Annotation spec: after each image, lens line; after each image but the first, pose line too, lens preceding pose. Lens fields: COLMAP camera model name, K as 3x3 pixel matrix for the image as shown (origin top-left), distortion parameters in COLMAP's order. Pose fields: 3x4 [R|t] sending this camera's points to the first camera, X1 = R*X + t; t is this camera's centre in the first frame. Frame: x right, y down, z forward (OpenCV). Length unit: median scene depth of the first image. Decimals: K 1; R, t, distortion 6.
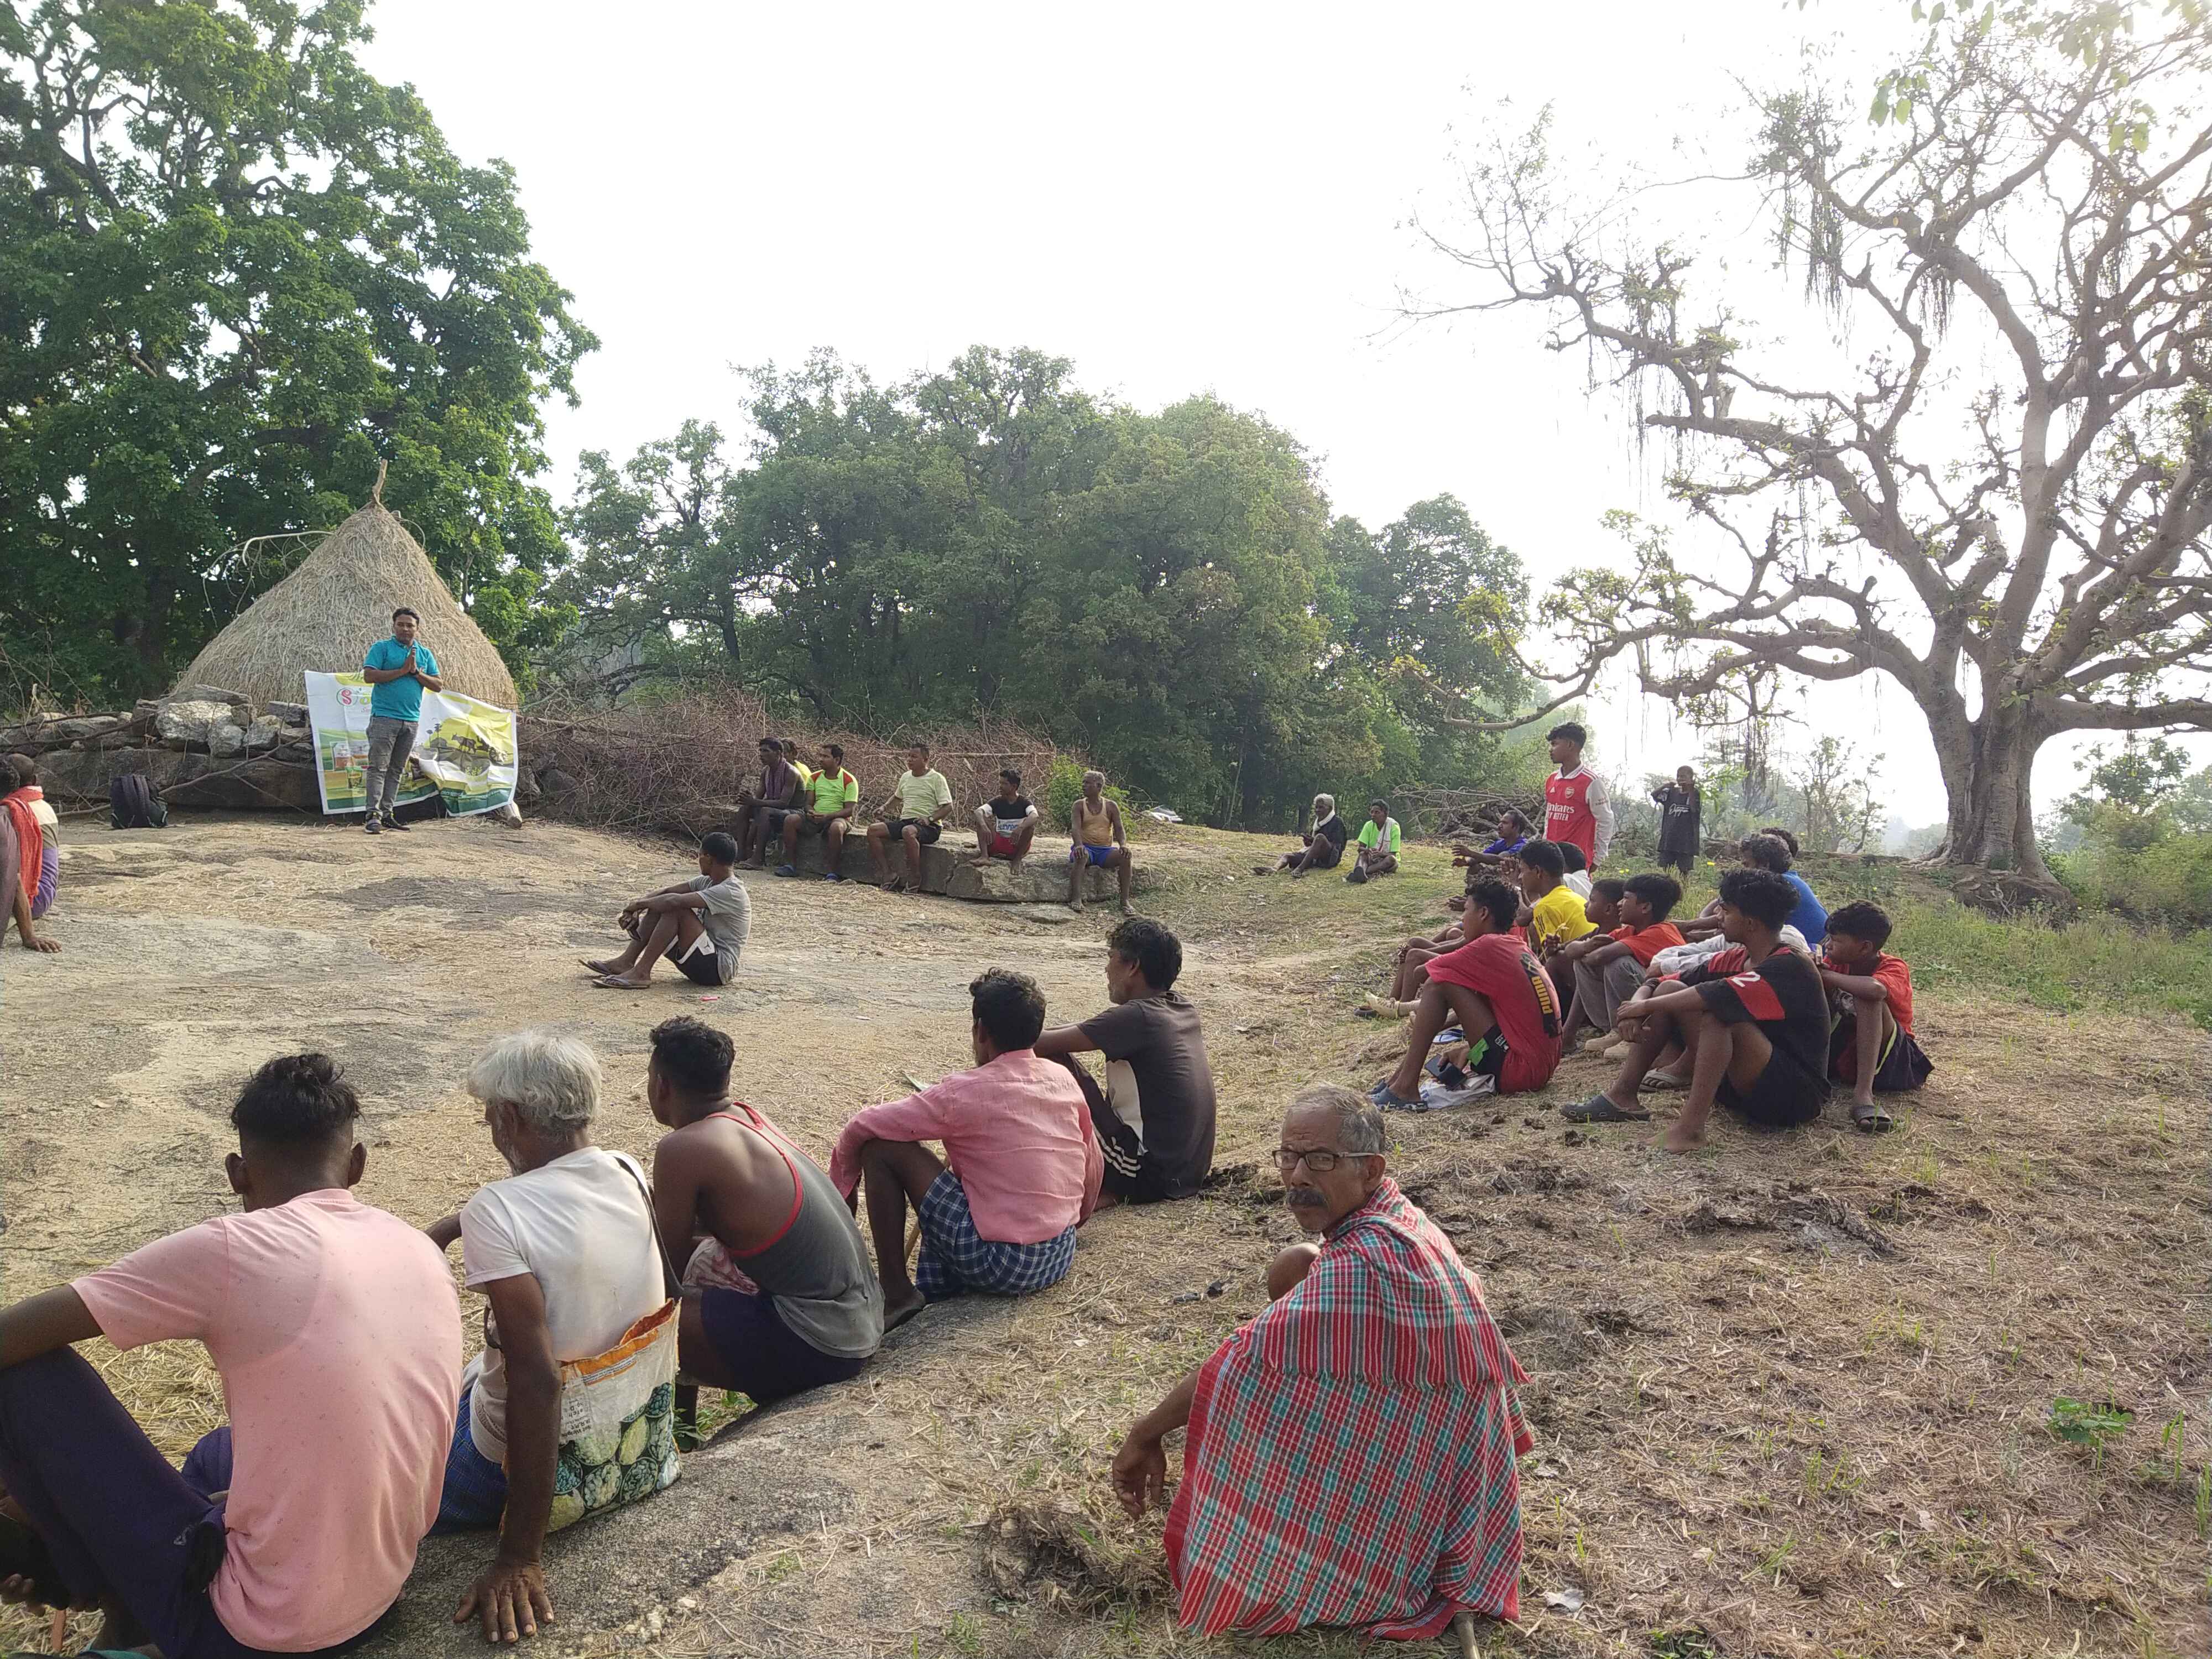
lens RADIAL K [[1632.2, 0, 1102.2], [0, 1632.2, 822.2], [0, 0, 1]] dist [0.105578, -0.143382]
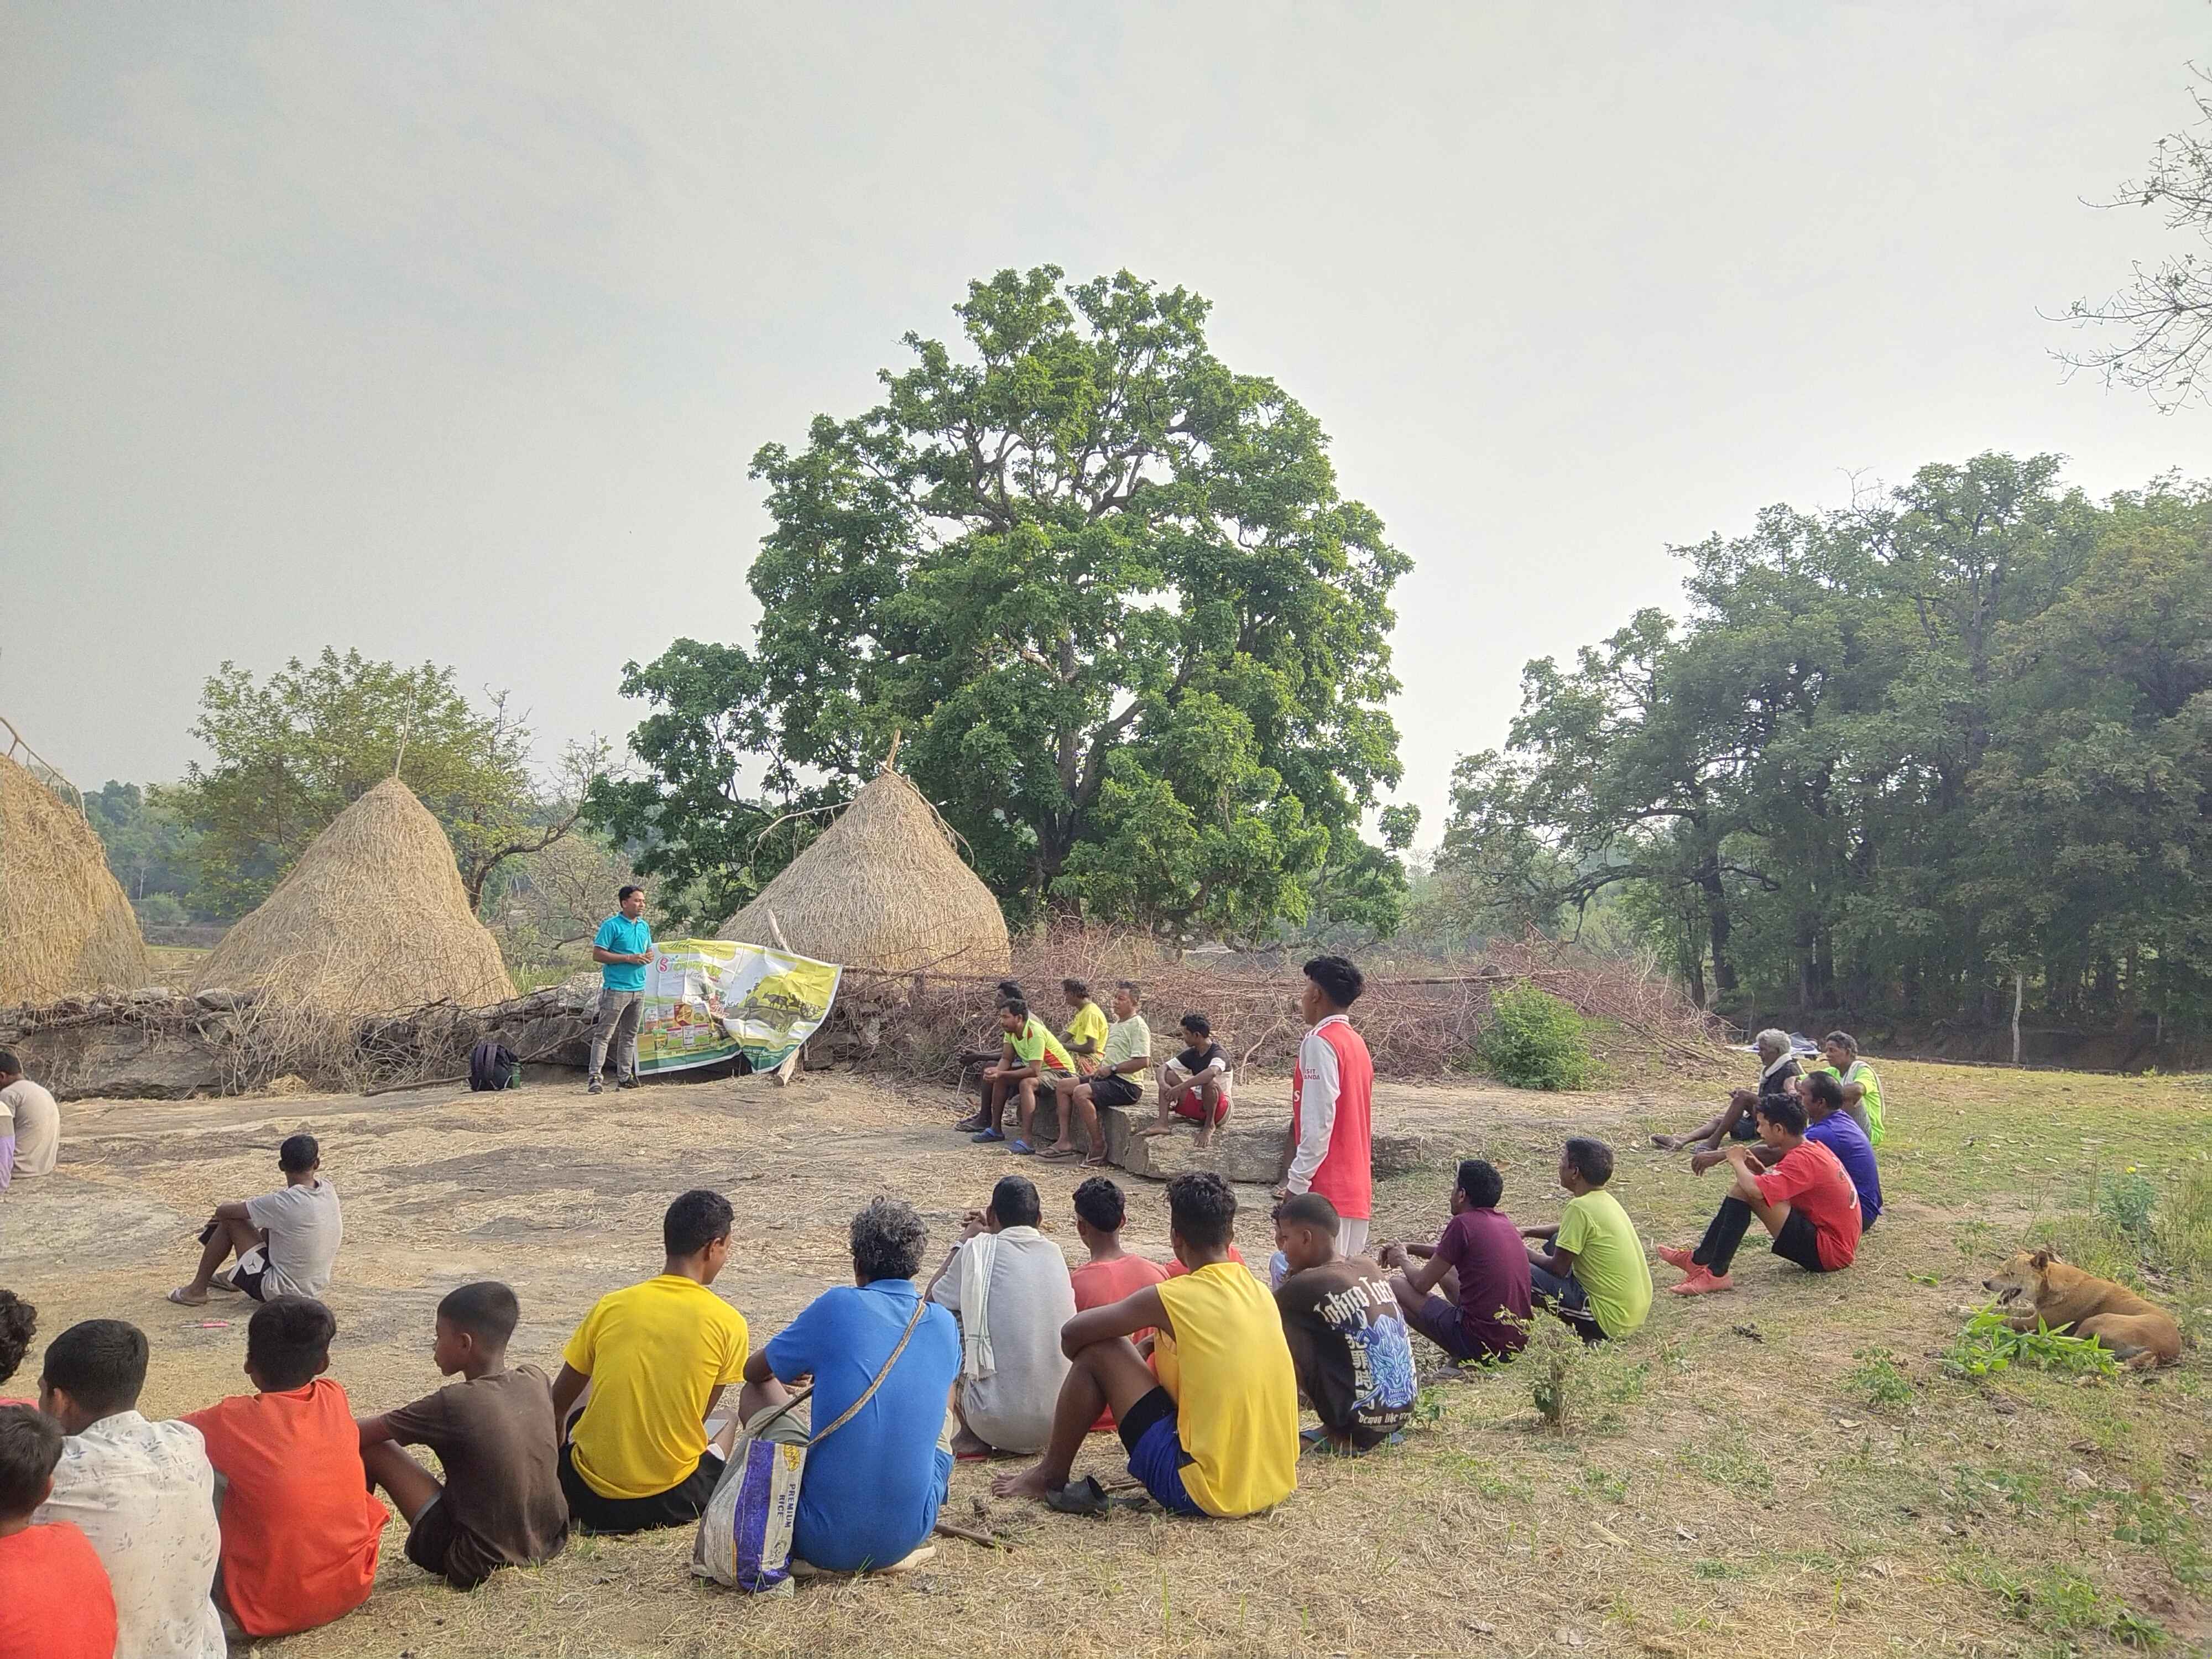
lens RADIAL K [[1632.2, 0, 1102.2], [0, 1632.2, 822.2], [0, 0, 1]] dist [0.105578, -0.143382]
pose [[0.776947, -0.096114, -0.622187, 0.167464], [0.019959, 0.991541, -0.128247, -0.009199], [0.629250, 0.087222, 0.772293, 0.131382]]
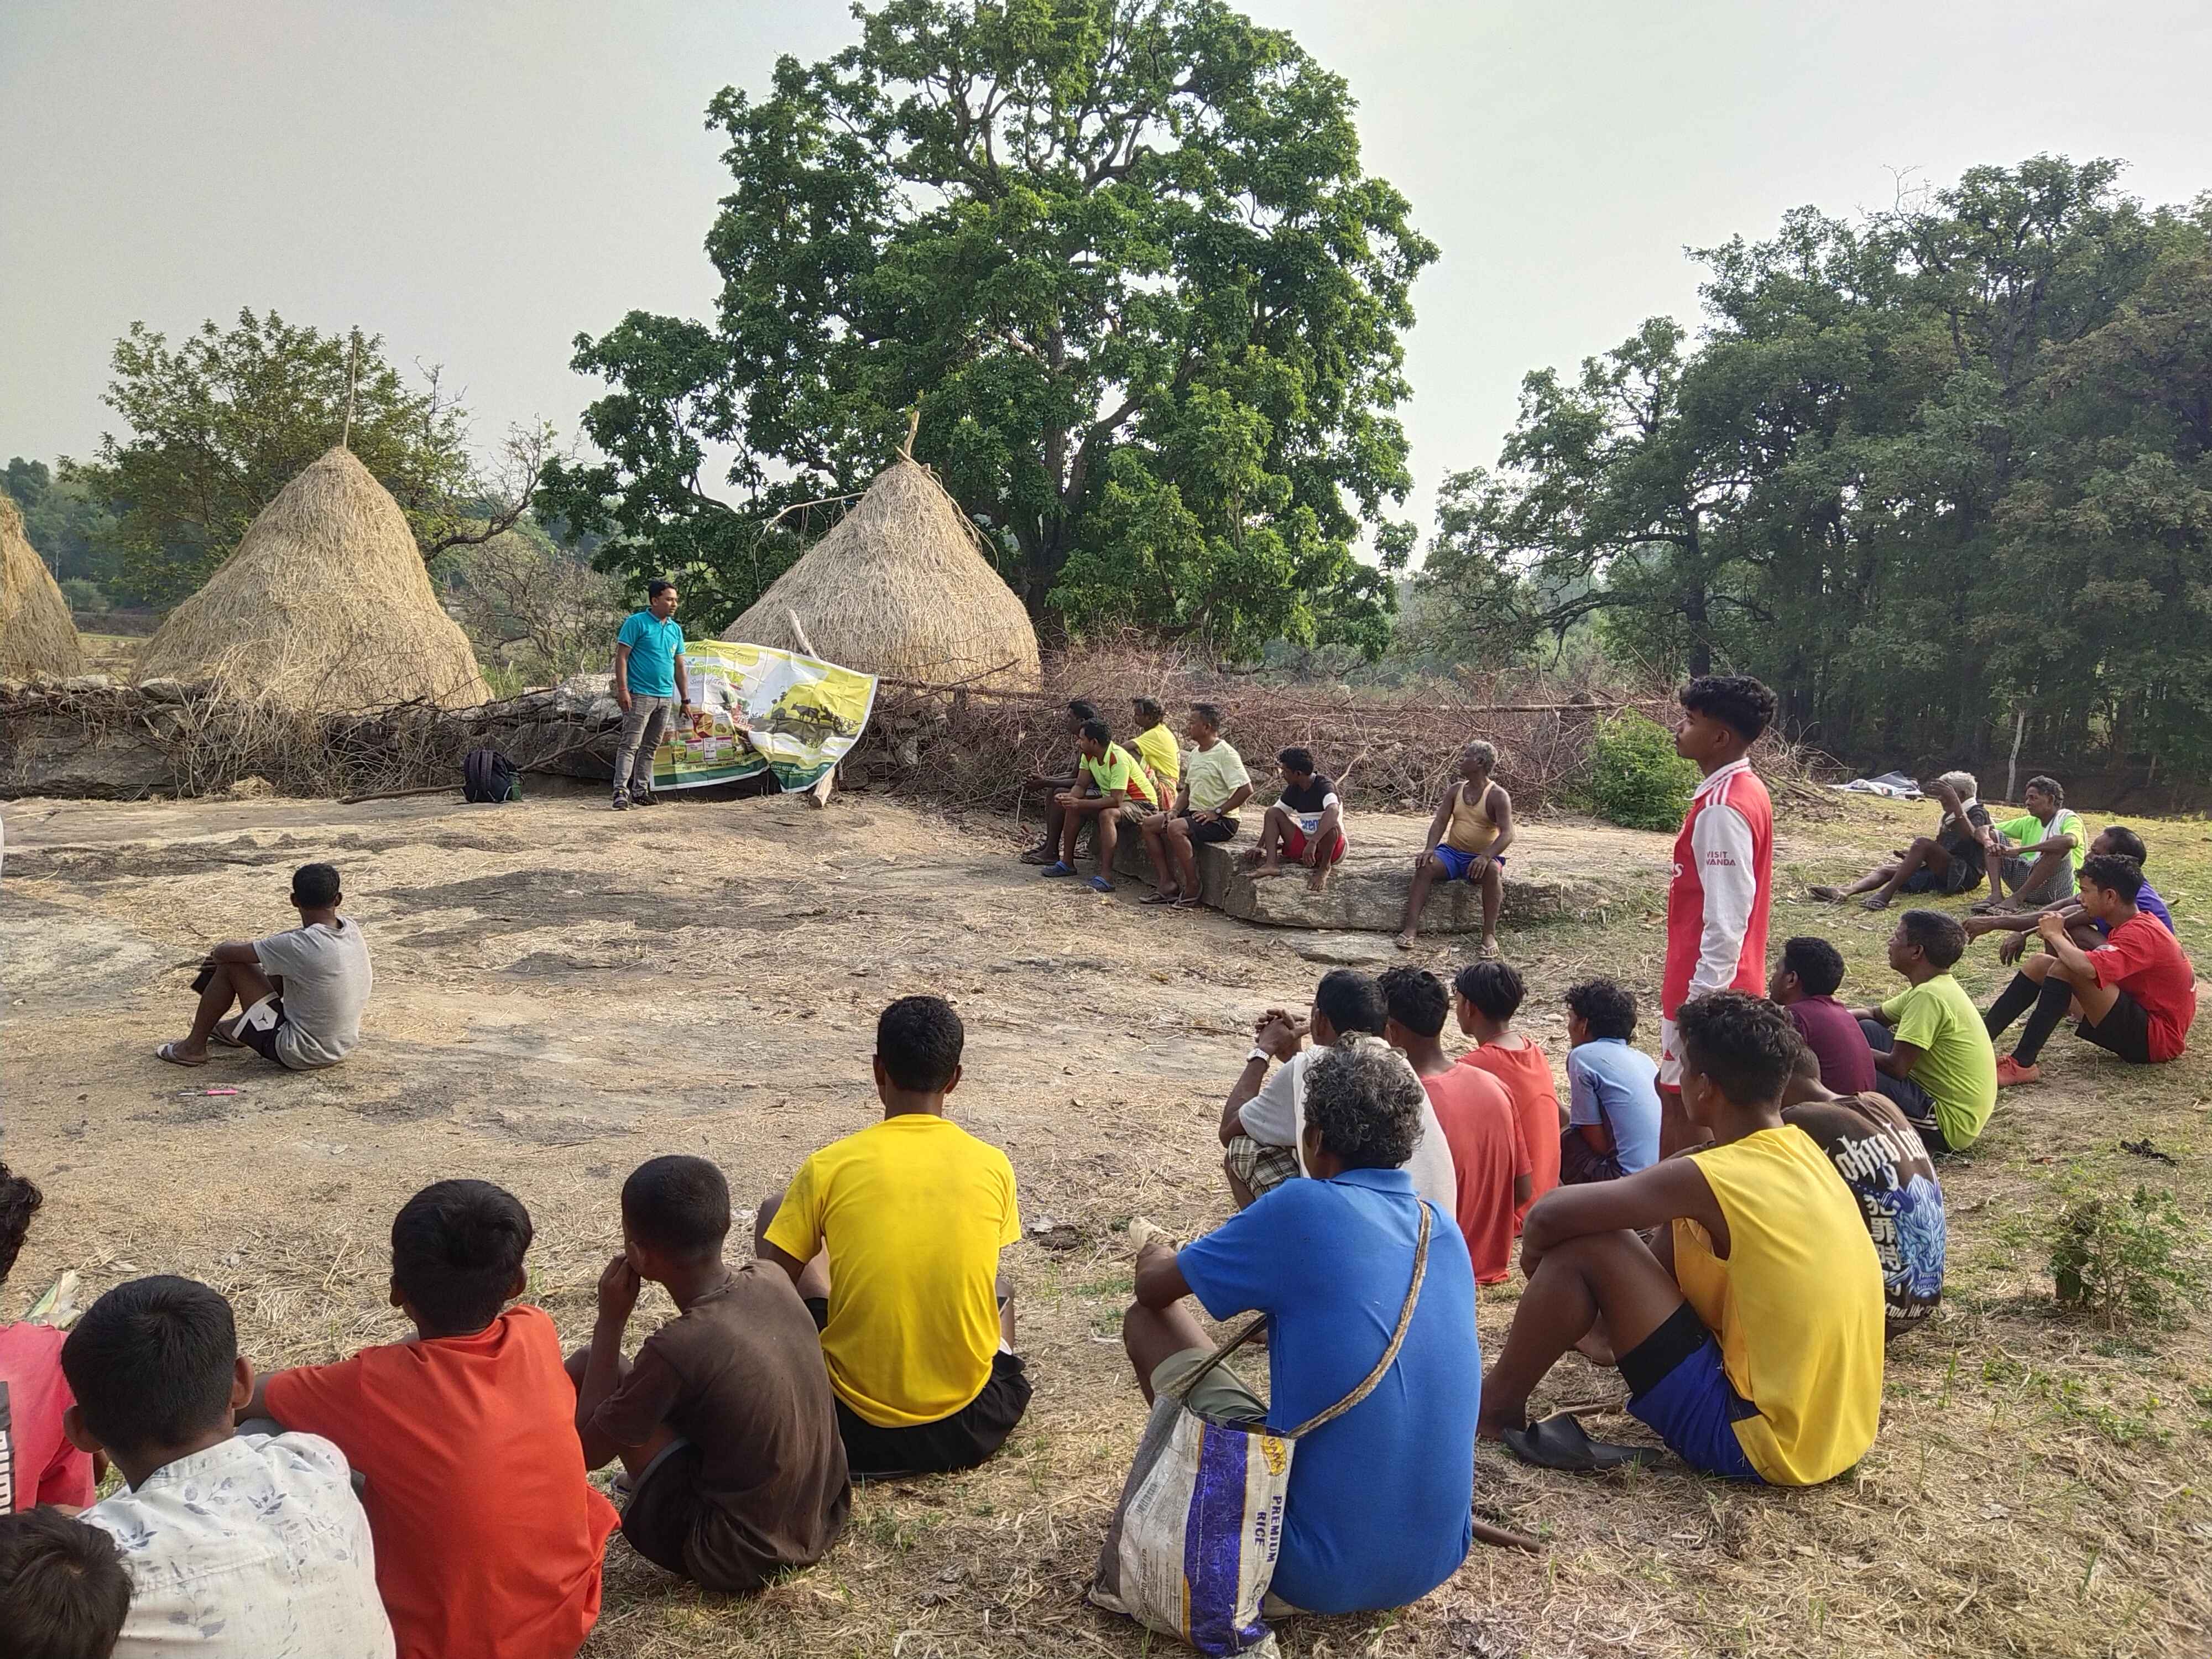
lens RADIAL K [[1632.2, 0, 1102.2], [0, 1632.2, 822.2], [0, 0, 1]] dist [0.105578, -0.143382]
pose [[0.799493, 0.030238, -0.599913, 0.118492], [-0.004873, 0.999026, 0.043862, -0.011133], [0.600655, -0.032144, 0.798862, 0.146825]]
